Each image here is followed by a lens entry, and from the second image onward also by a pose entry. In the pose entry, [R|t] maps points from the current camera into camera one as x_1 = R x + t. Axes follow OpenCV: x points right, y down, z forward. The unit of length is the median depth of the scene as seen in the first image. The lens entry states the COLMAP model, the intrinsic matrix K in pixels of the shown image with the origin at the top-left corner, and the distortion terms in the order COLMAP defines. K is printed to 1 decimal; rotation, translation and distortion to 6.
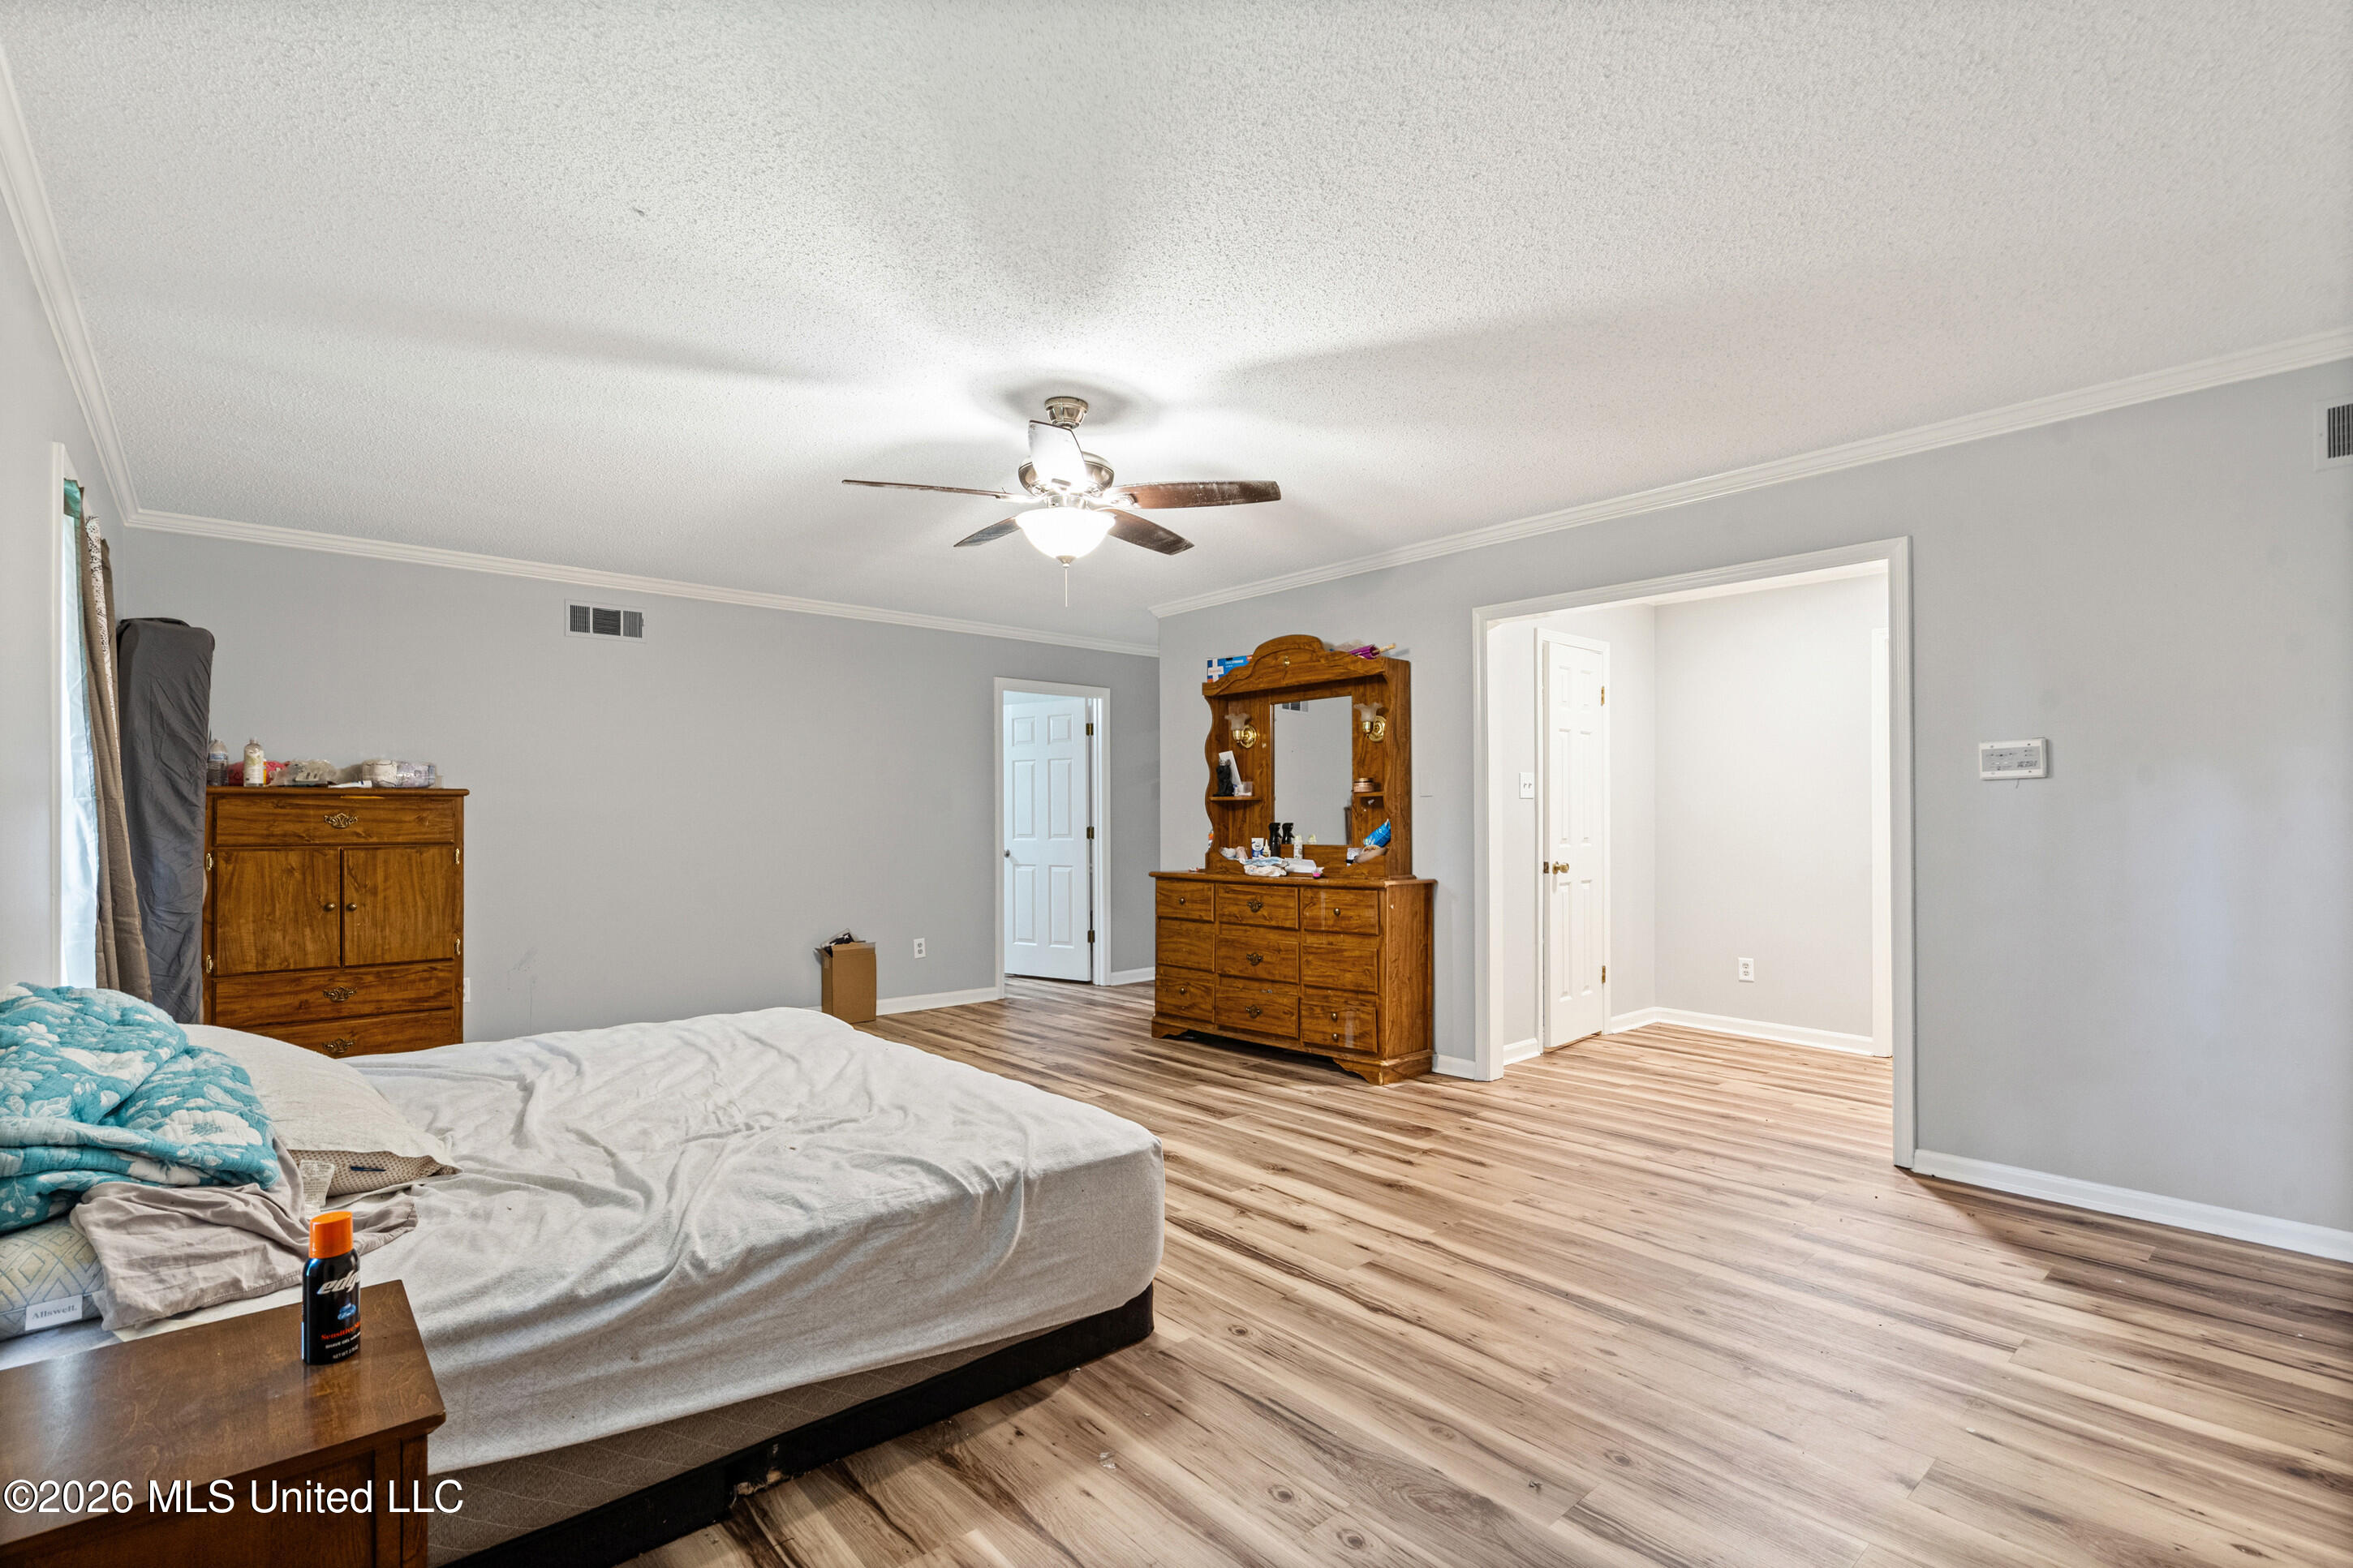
lens RADIAL K [[1077.6, 0, 1171.0], [0, 1077.6, 795.6], [0, 0, 1]] dist [0.001125, 0.000104]
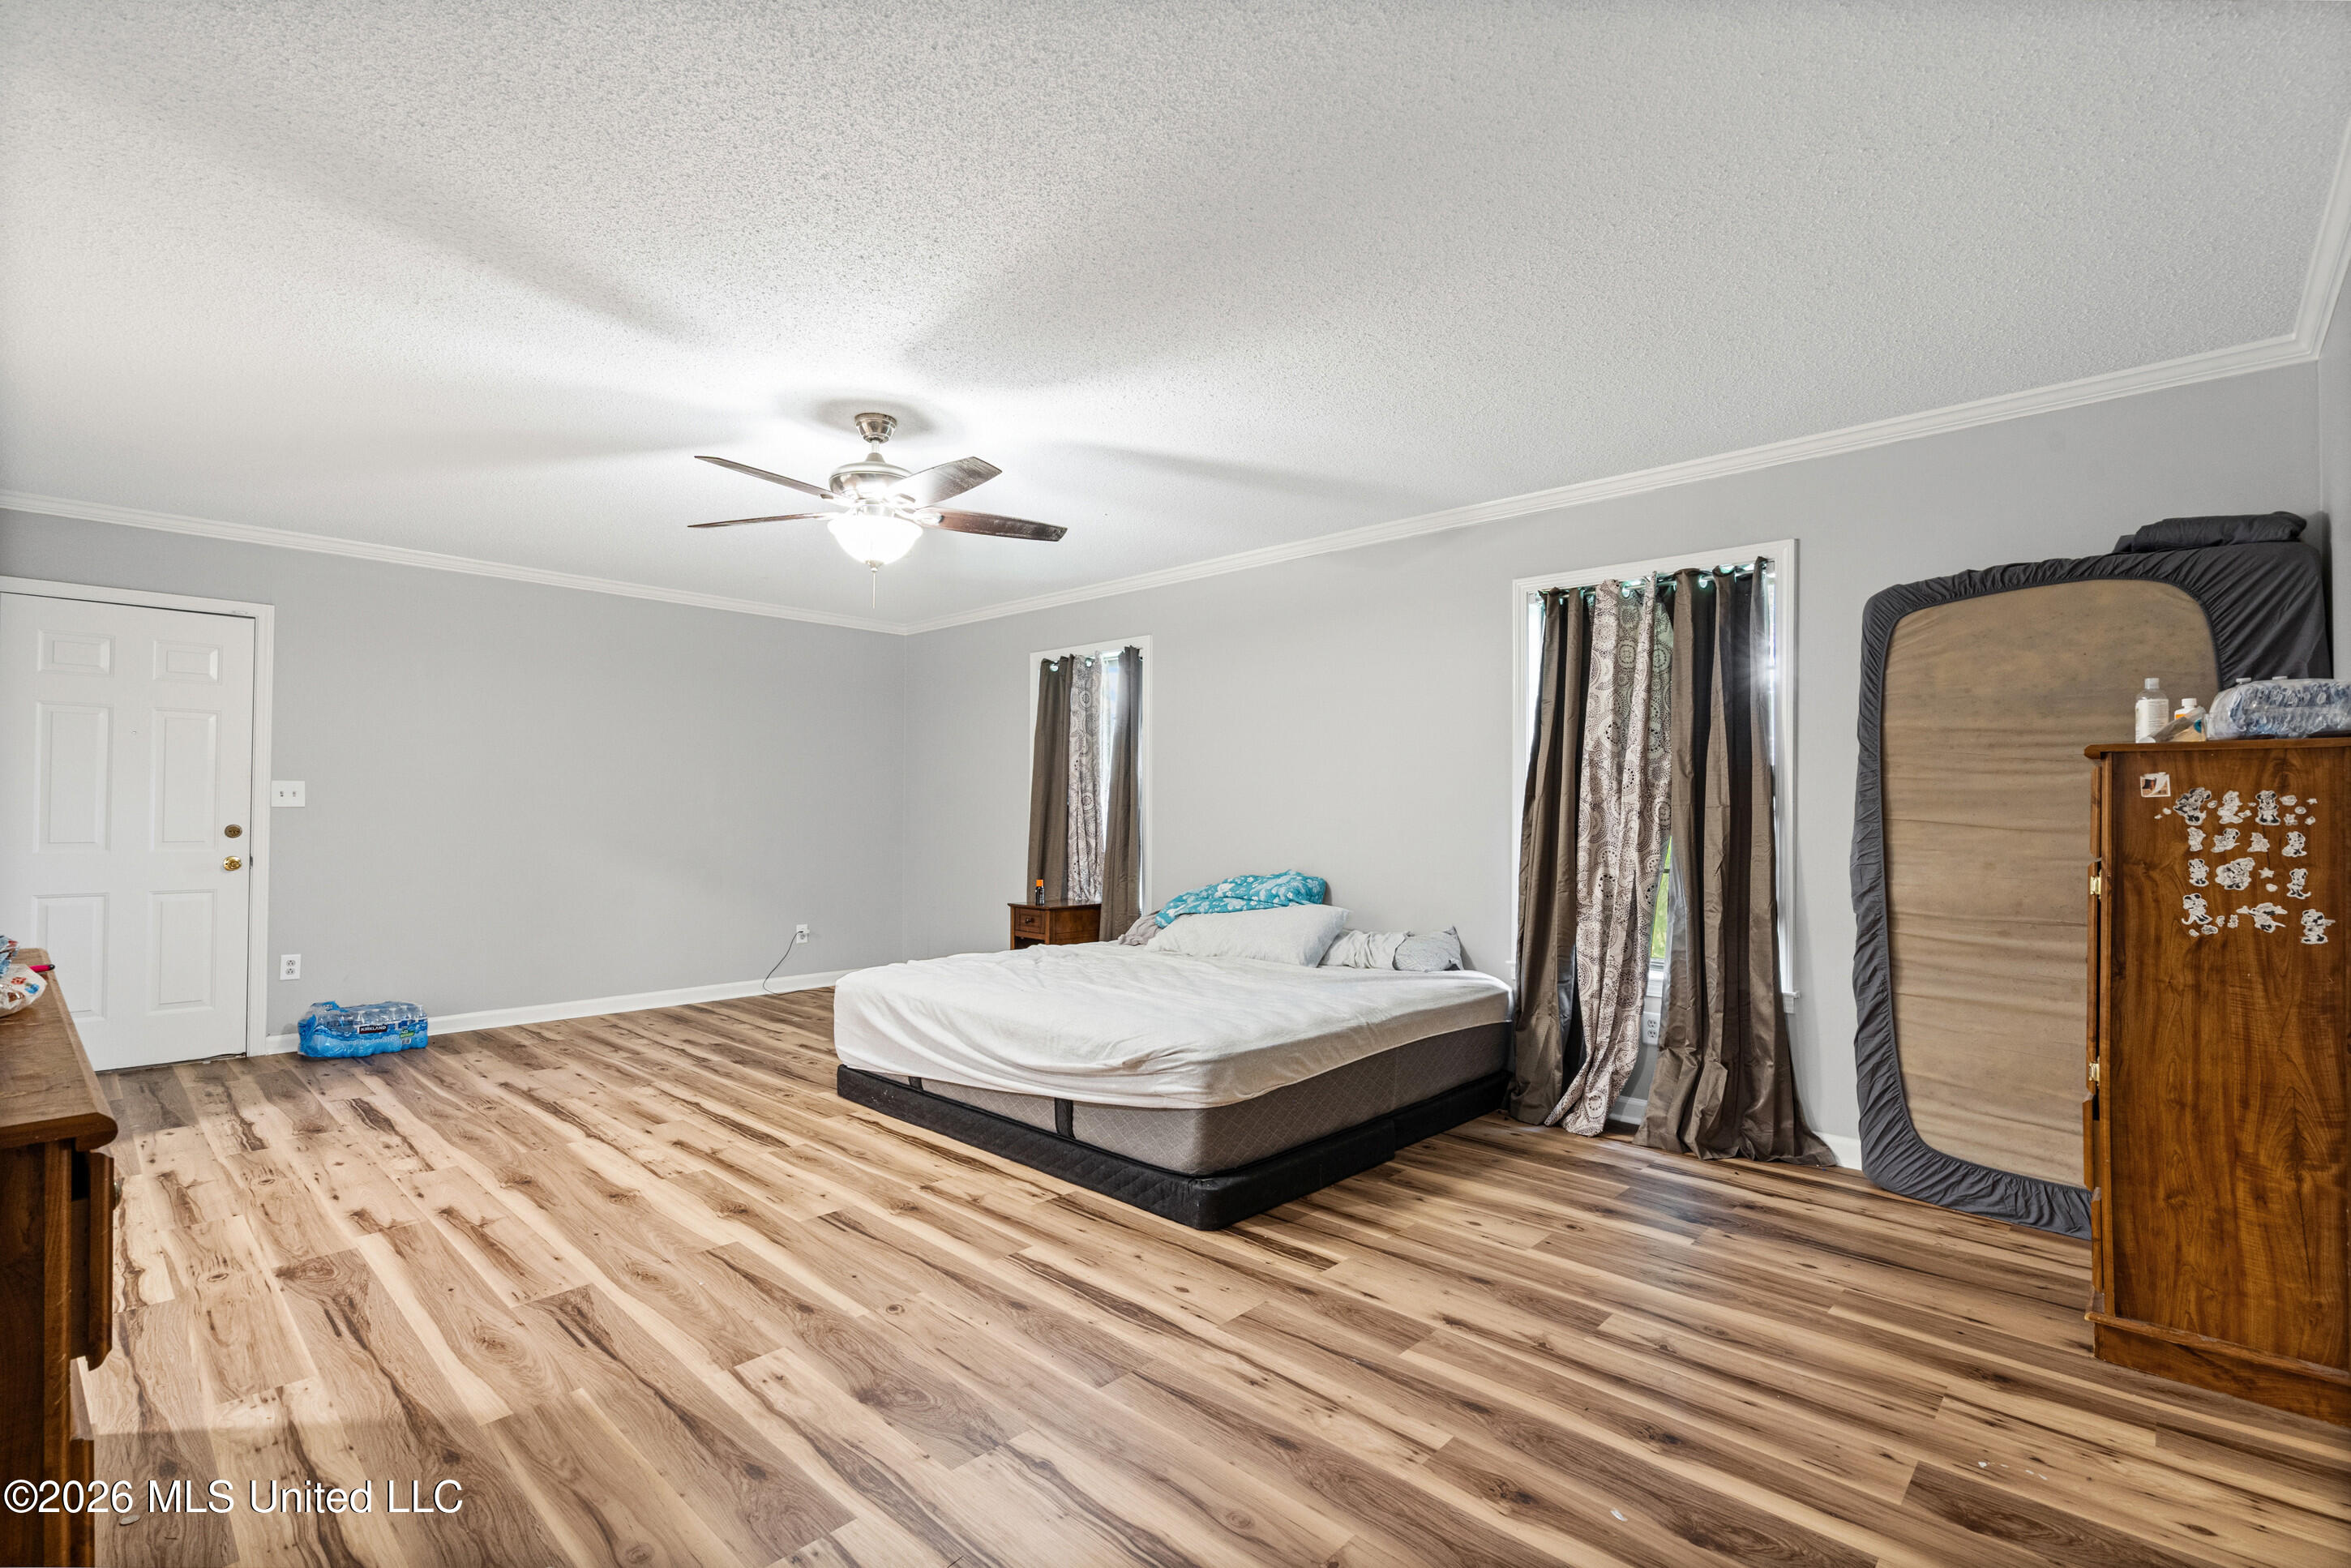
lens RADIAL K [[1076.9, 0, 1170.0], [0, 1076.9, 795.6], [0, 0, 1]] dist [0.001125, 0.000104]
pose [[-0.995484, -0.001220, -0.094924, -0.270210], [0.002059, 0.999405, -0.034443, 0.046445], [0.094909, -0.034483, -0.994889, 1.950532]]
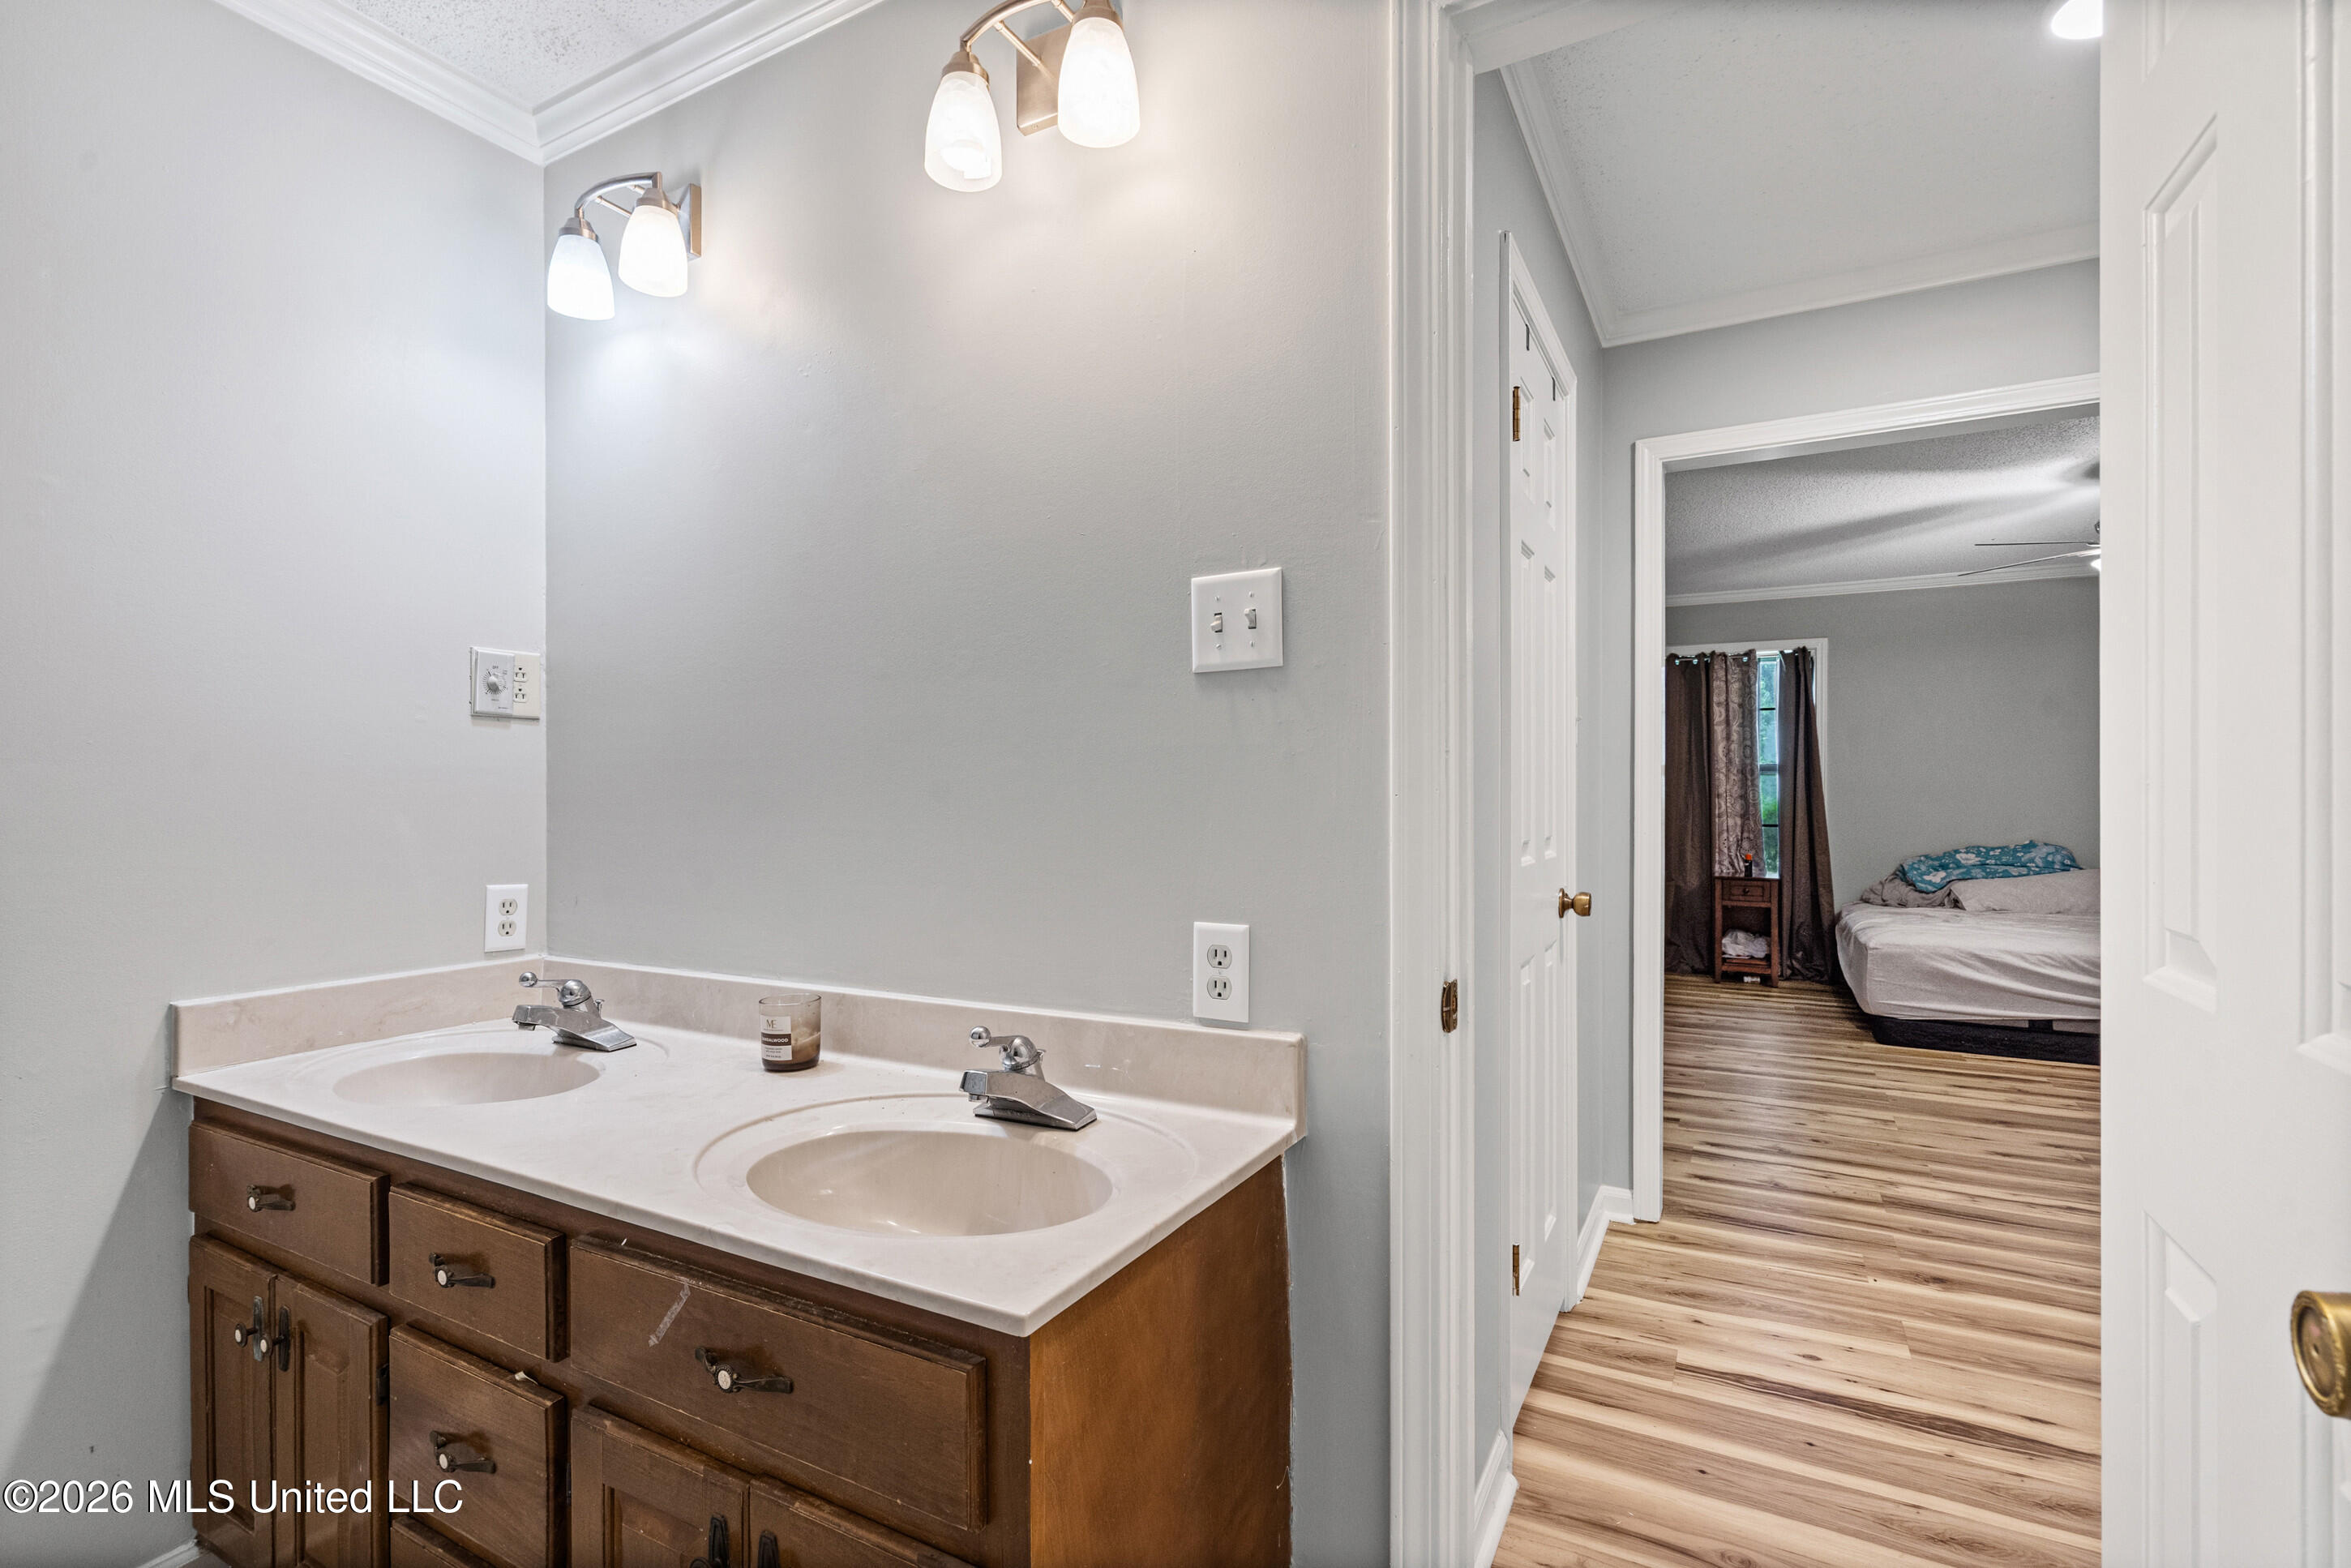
lens RADIAL K [[1076.9, 0, 1170.0], [0, 1076.9, 795.6], [0, 0, 1]] dist [0.001125, 0.000104]
pose [[-0.937019, 0.005029, -0.349242, 1.335026], [0.009547, 0.999892, -0.011216, 0.029176], [0.349148, -0.013844, -0.936965, 1.675162]]
